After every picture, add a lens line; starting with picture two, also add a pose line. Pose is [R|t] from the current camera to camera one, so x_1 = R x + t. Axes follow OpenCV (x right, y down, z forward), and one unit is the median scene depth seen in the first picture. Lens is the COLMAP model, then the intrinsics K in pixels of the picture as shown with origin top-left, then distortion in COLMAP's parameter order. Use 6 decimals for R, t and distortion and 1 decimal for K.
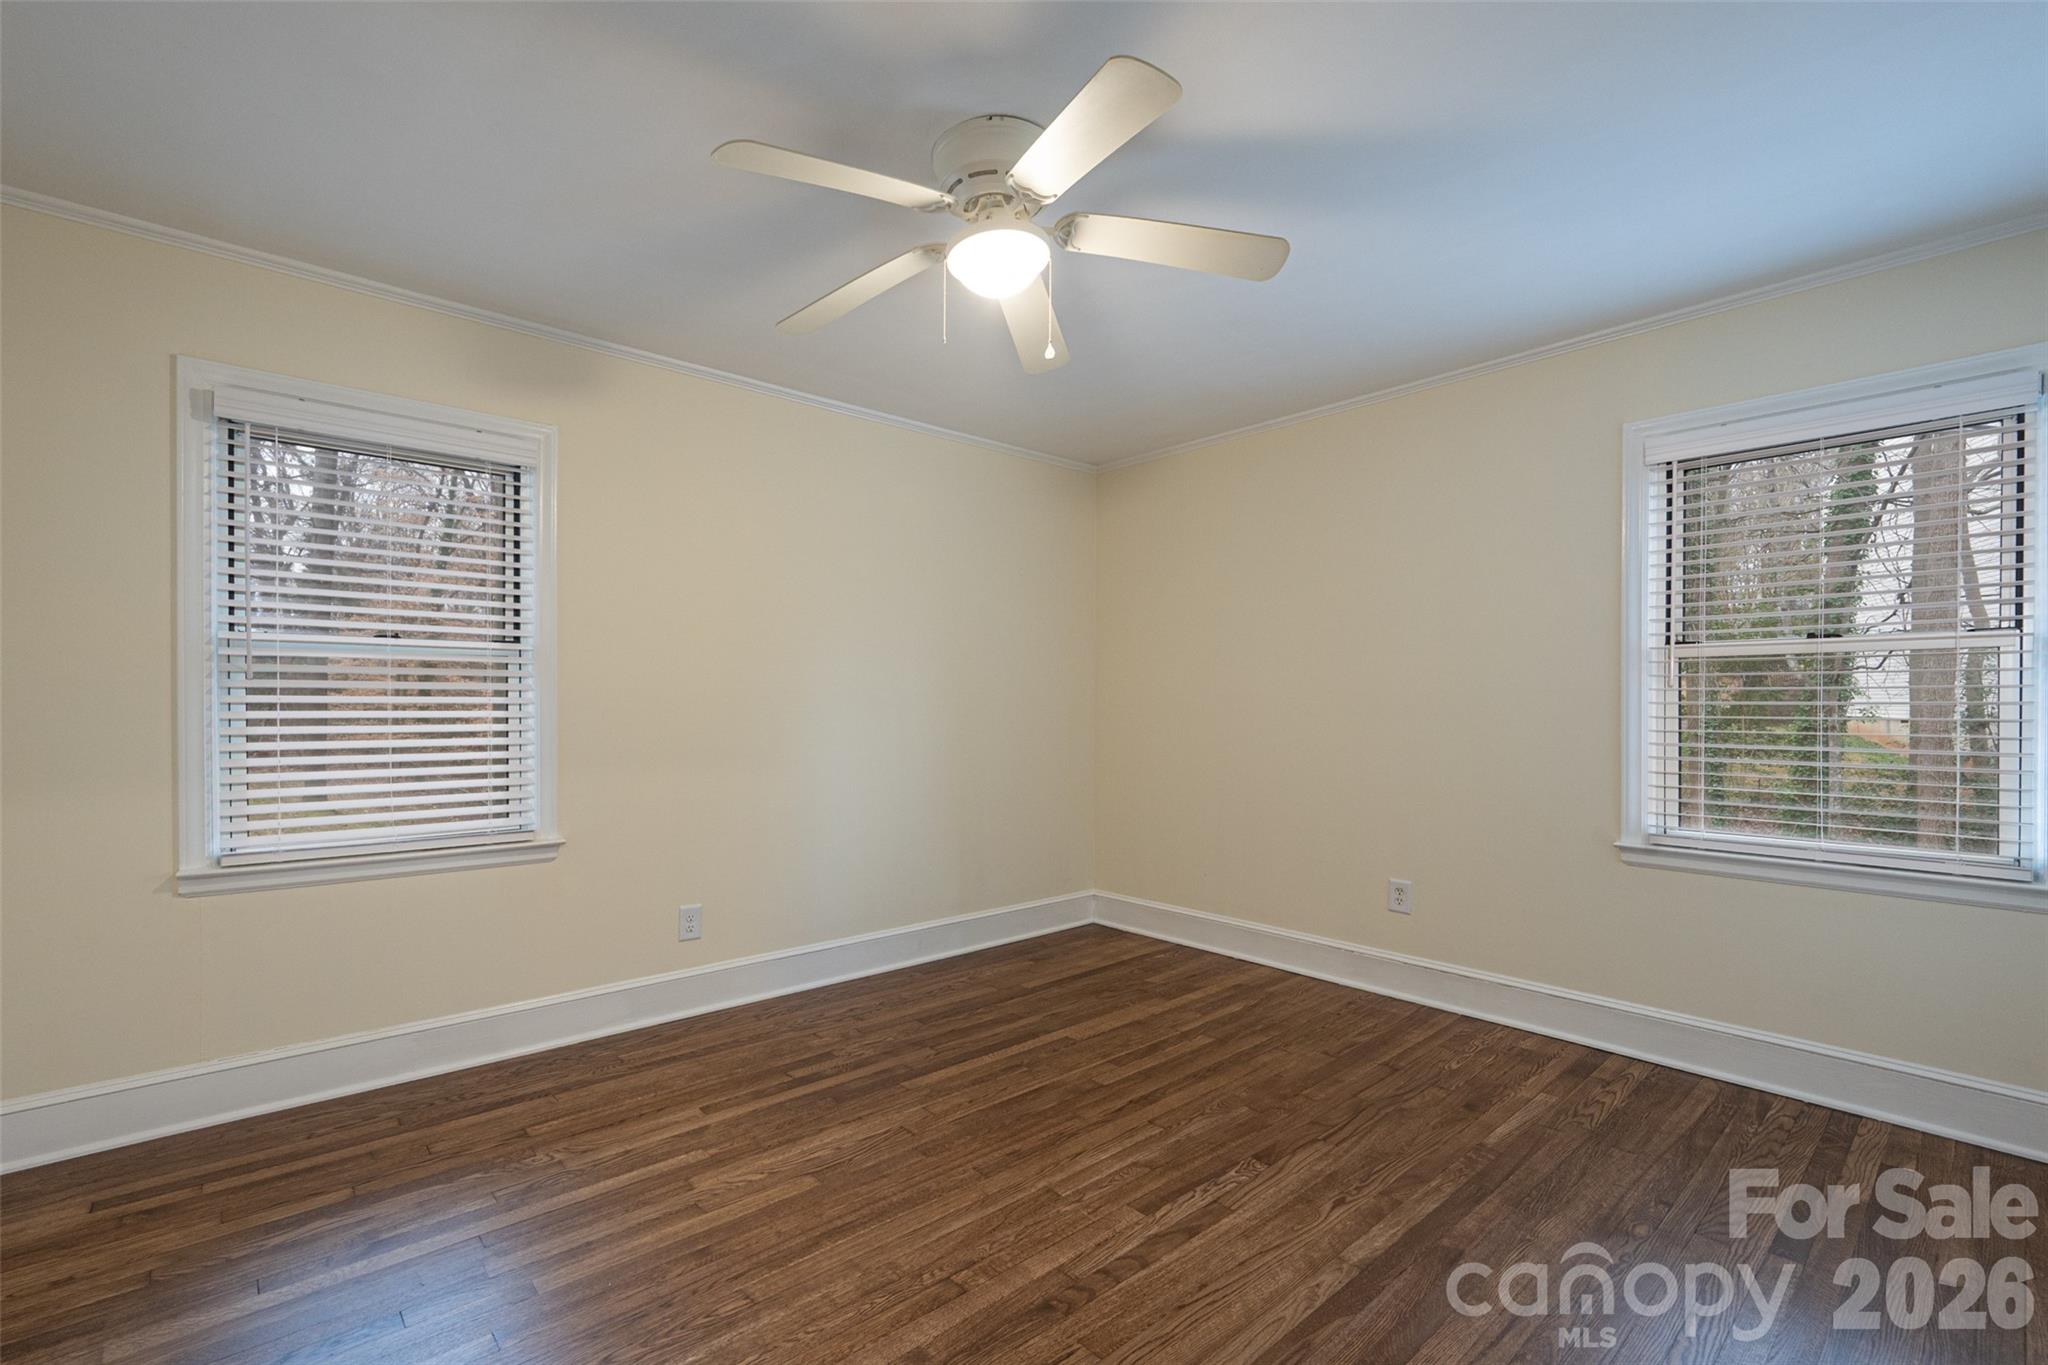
lens RADIAL K [[800.8, 0, 1019.4], [0, 800.8, 686.4], [0, 0, 1]] dist [-0.000001, 0.000100]
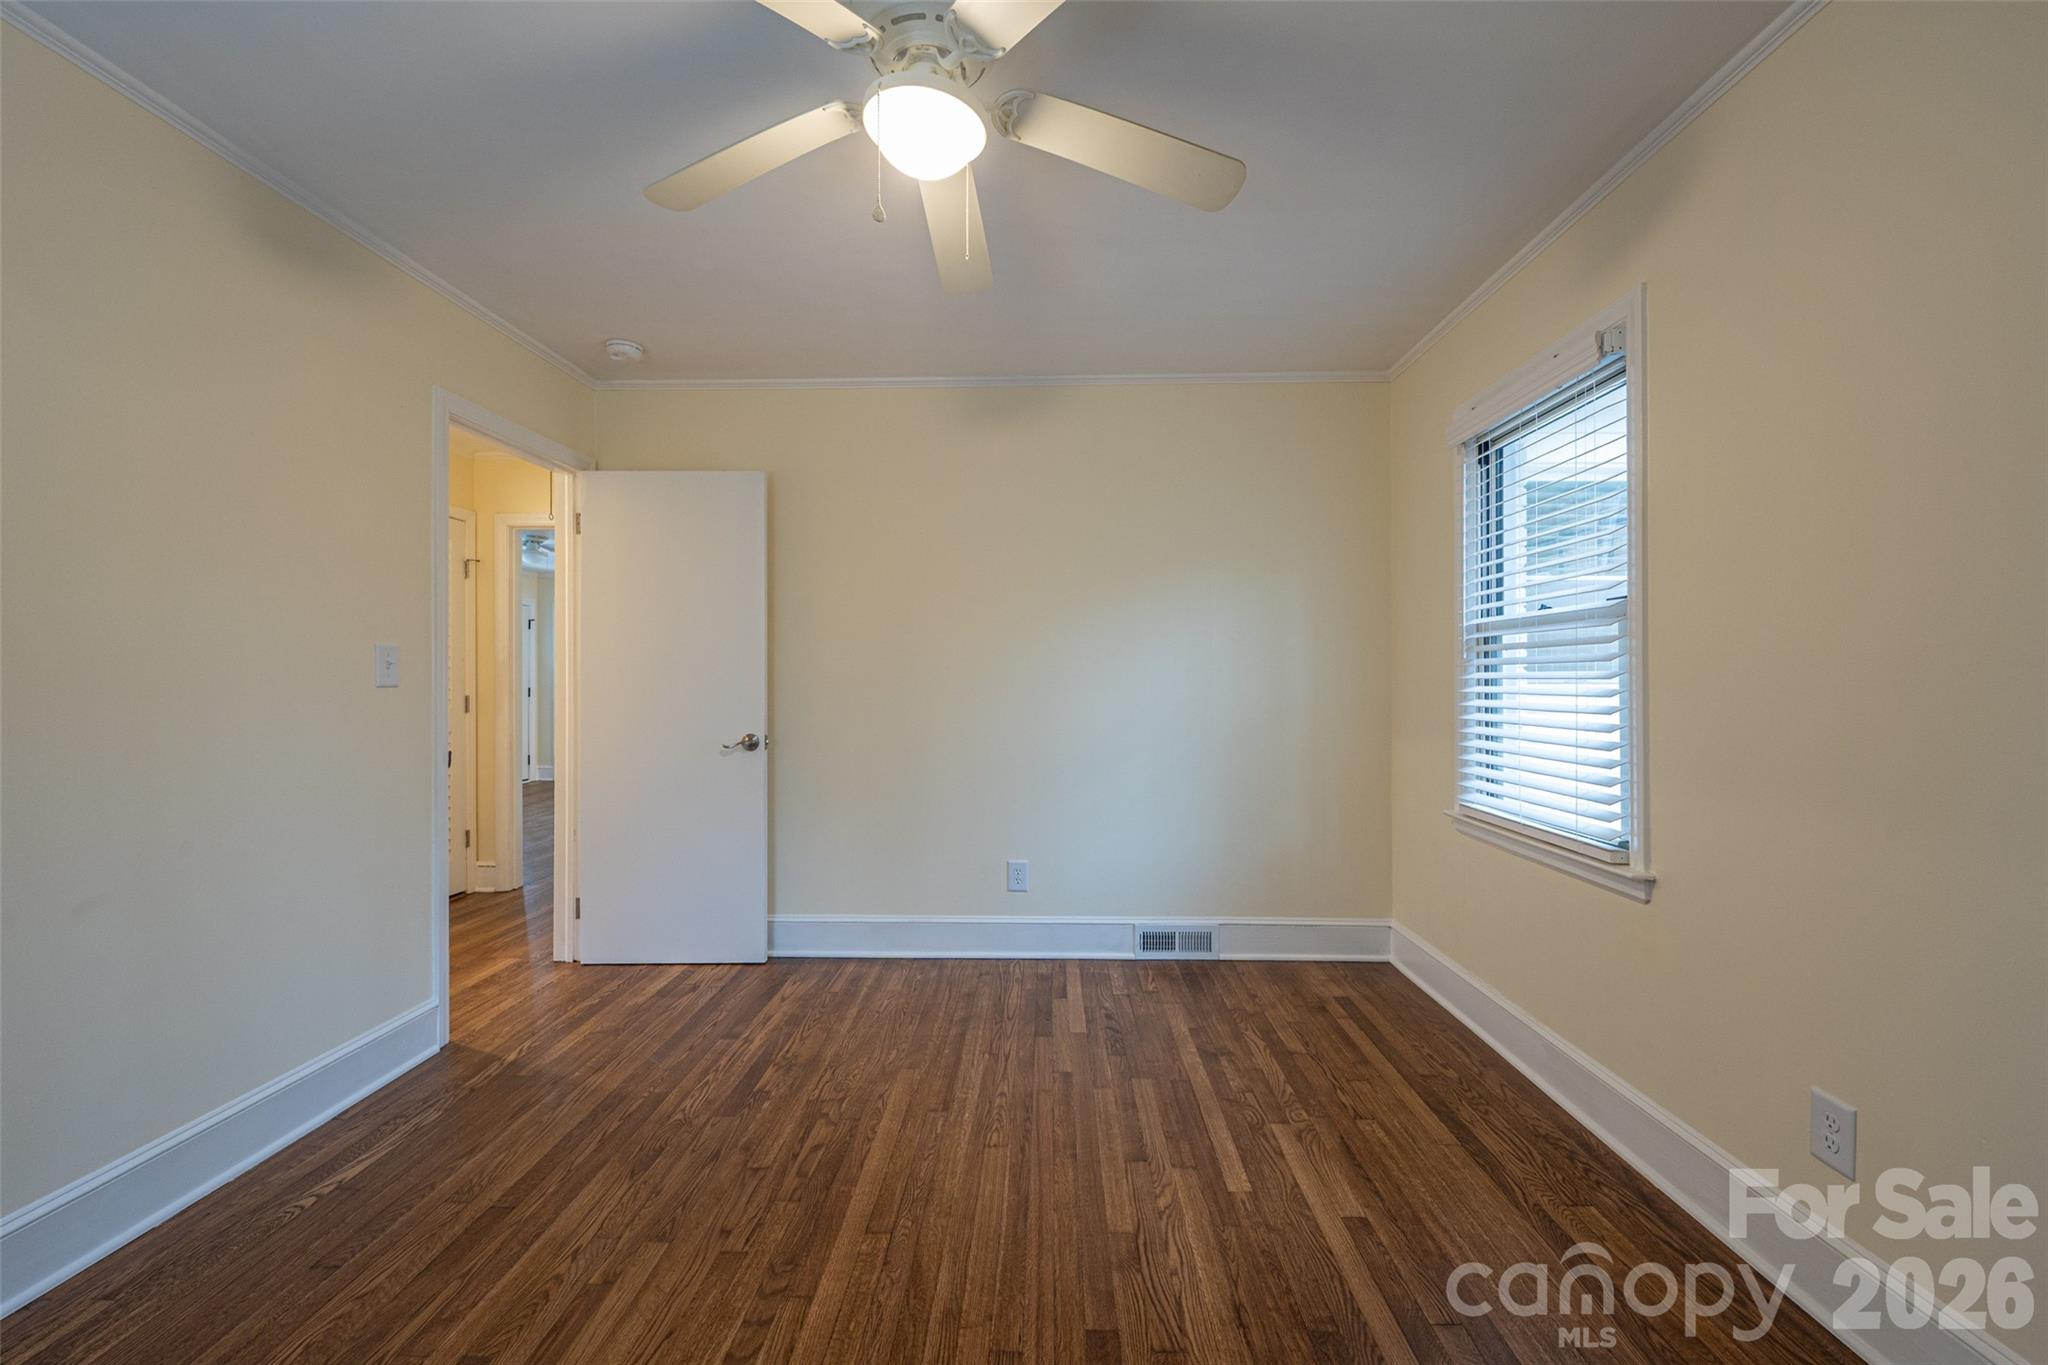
lens RADIAL K [[800.8, 0, 1019.4], [0, 800.8, 686.4], [0, 0, 1]] dist [-0.000001, 0.000100]
pose [[-0.671404, 0.006186, -0.741066, 0.530666], [0.014270, 0.999888, -0.004582, 0.002450], [0.740954, -0.013652, -0.671417, 1.662258]]
